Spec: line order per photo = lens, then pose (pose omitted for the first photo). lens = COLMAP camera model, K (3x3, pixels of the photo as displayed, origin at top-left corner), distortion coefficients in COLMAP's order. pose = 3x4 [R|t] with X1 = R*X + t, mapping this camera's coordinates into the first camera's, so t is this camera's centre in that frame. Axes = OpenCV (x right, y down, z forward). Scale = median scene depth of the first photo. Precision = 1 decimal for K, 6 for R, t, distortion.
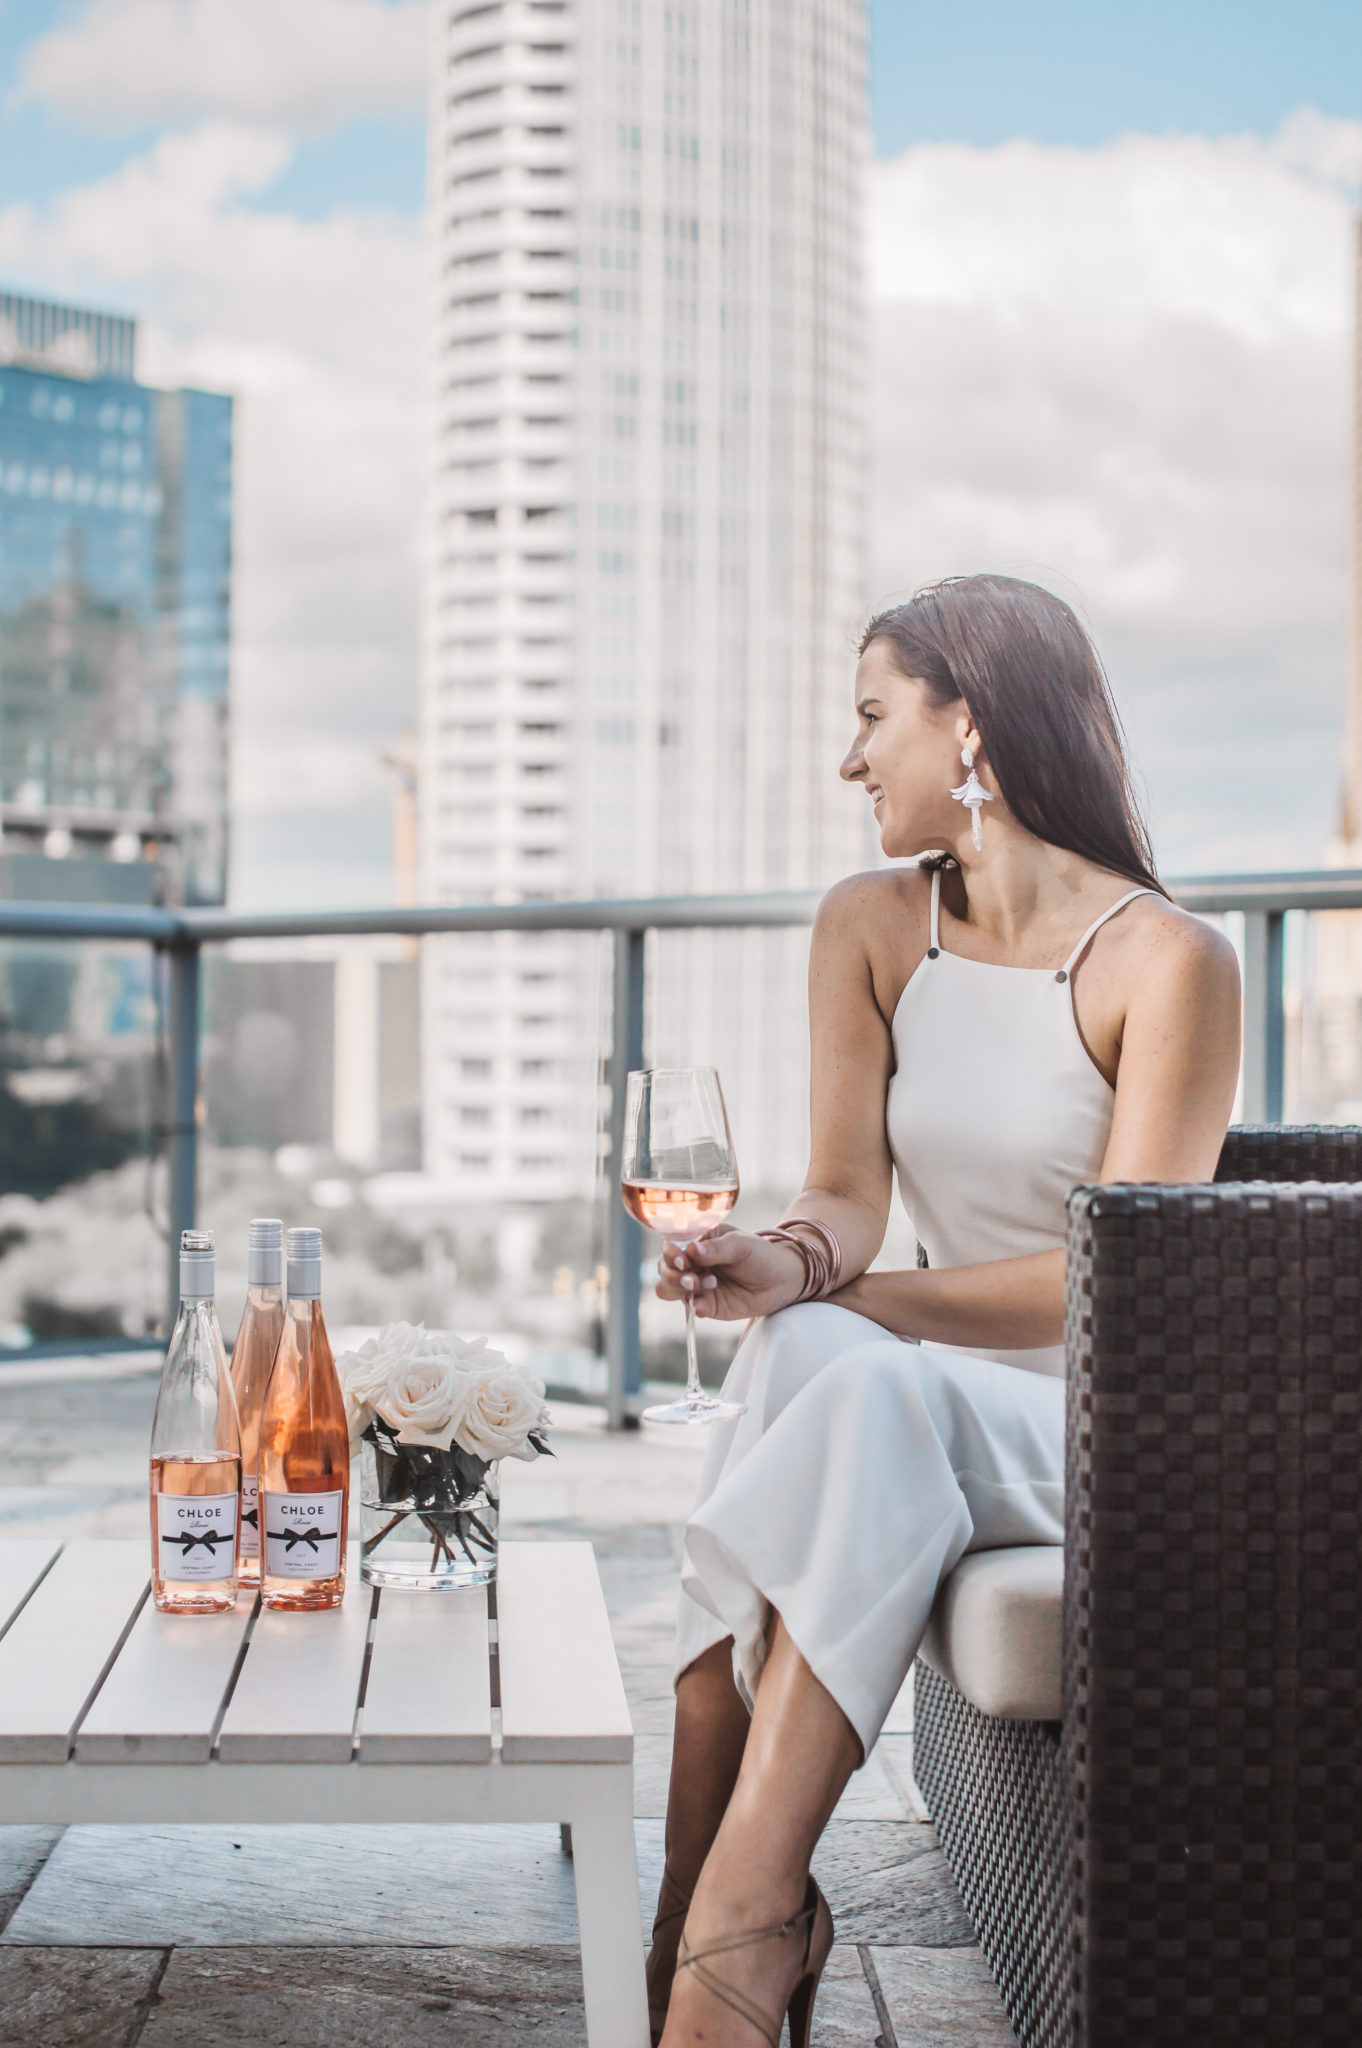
lens RADIAL K [[3112.1, 0, 681.0], [0, 3112.1, 1024.0], [0, 0, 1]] dist [-0.072411, 0.084528]
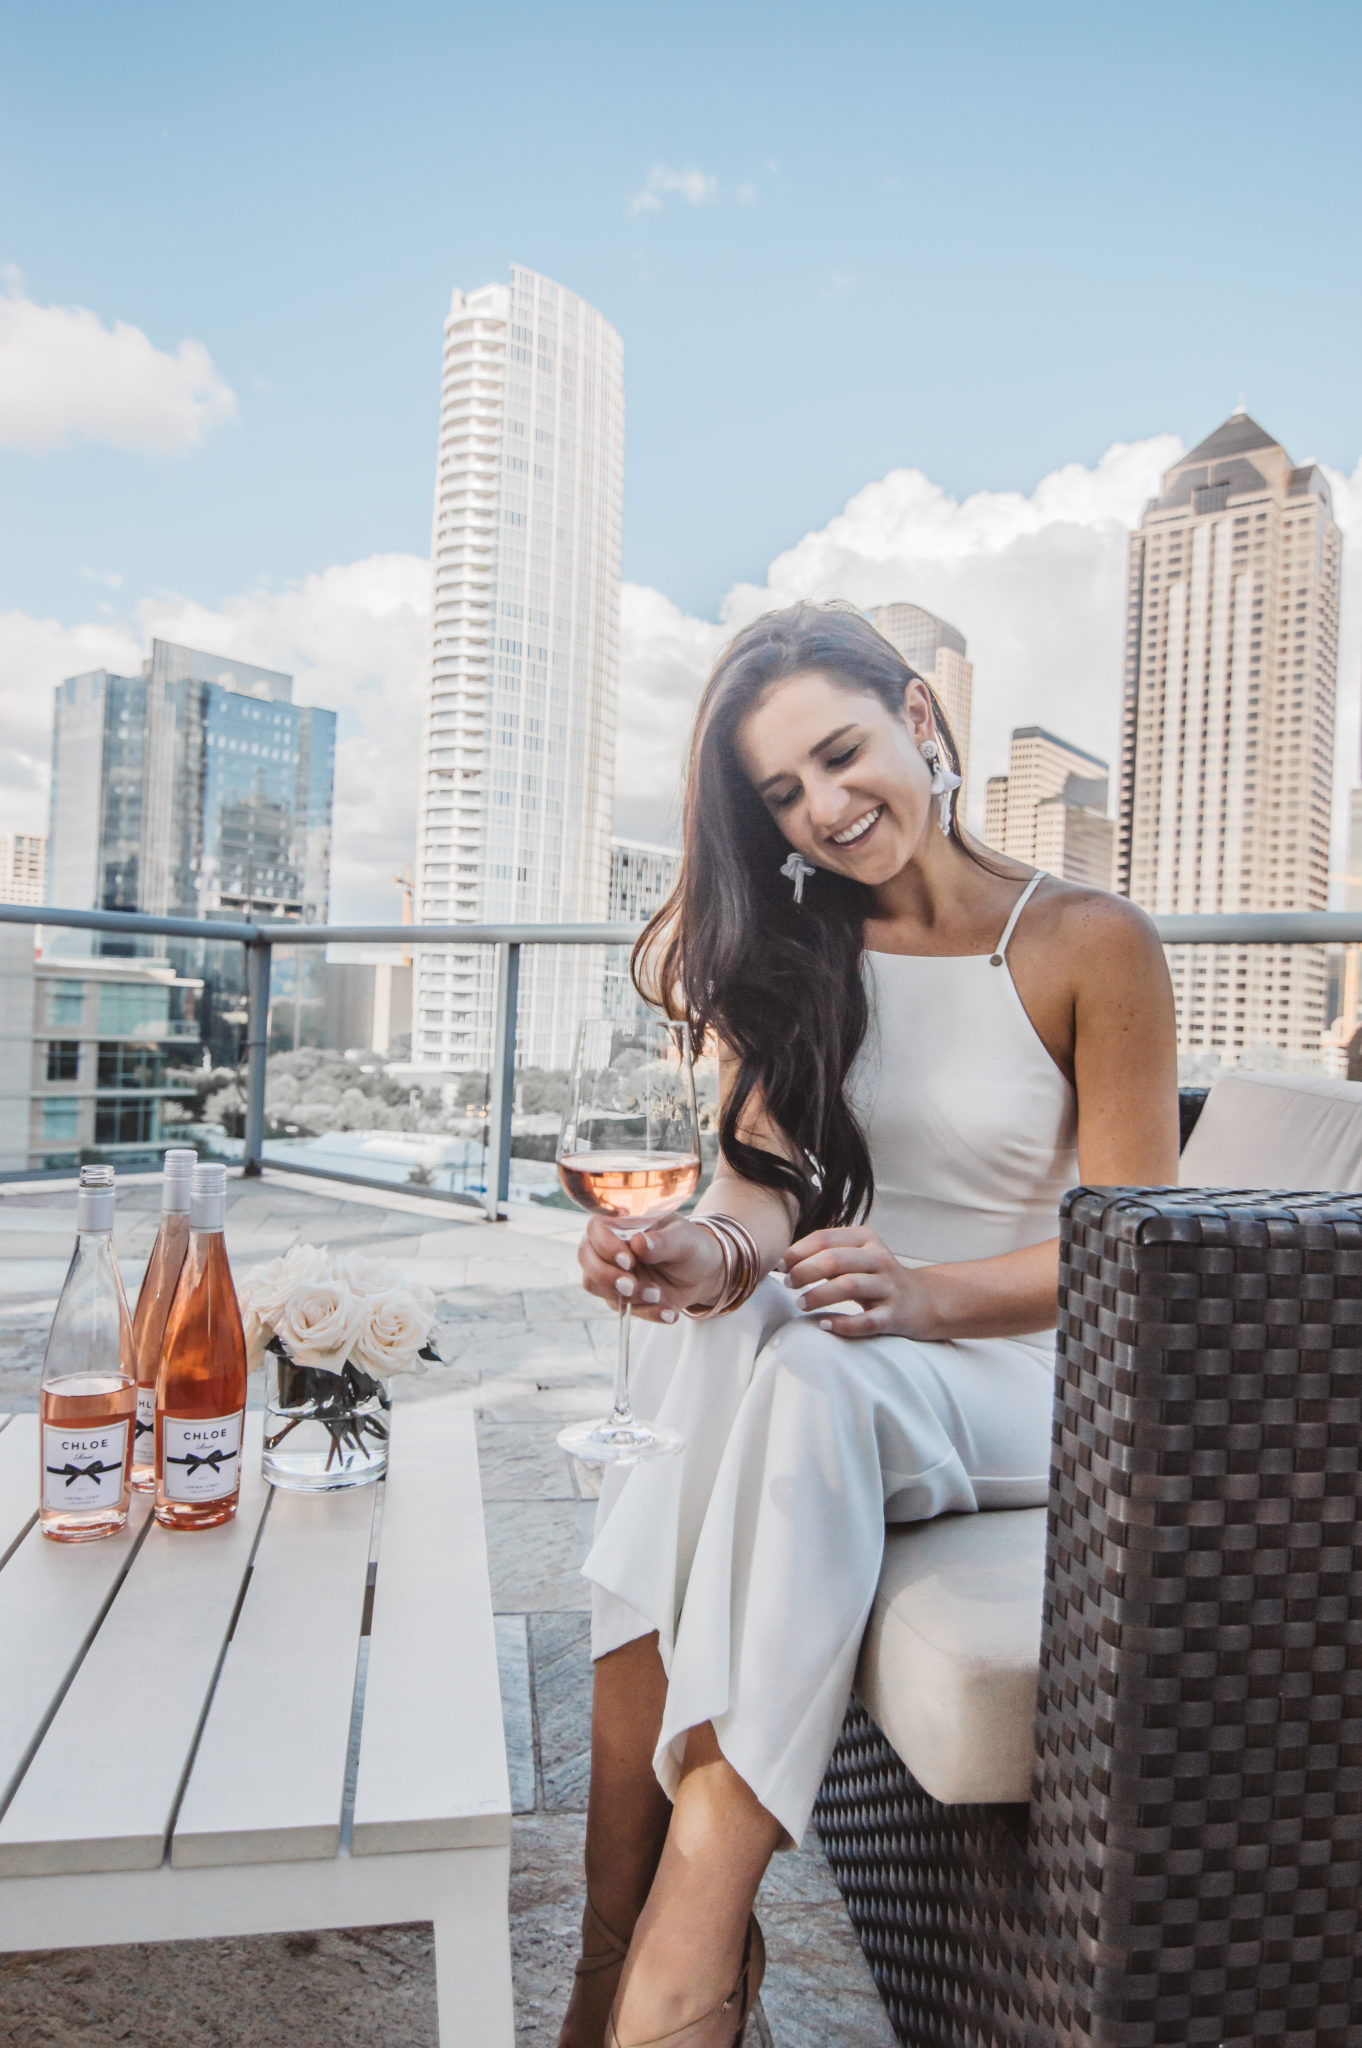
lens RADIAL K [[1270.6, 0, 681.0], [0, 1270.6, 1024.0], [0, 0, 1]] dist [-0.000507, -0.013270]
pose [[0.991677, 0.034688, 0.123991, -0.016011], [-0.036703, 0.999228, 0.014004, 0.005532], [-0.123410, -0.018438, 0.992185, 0.532731]]
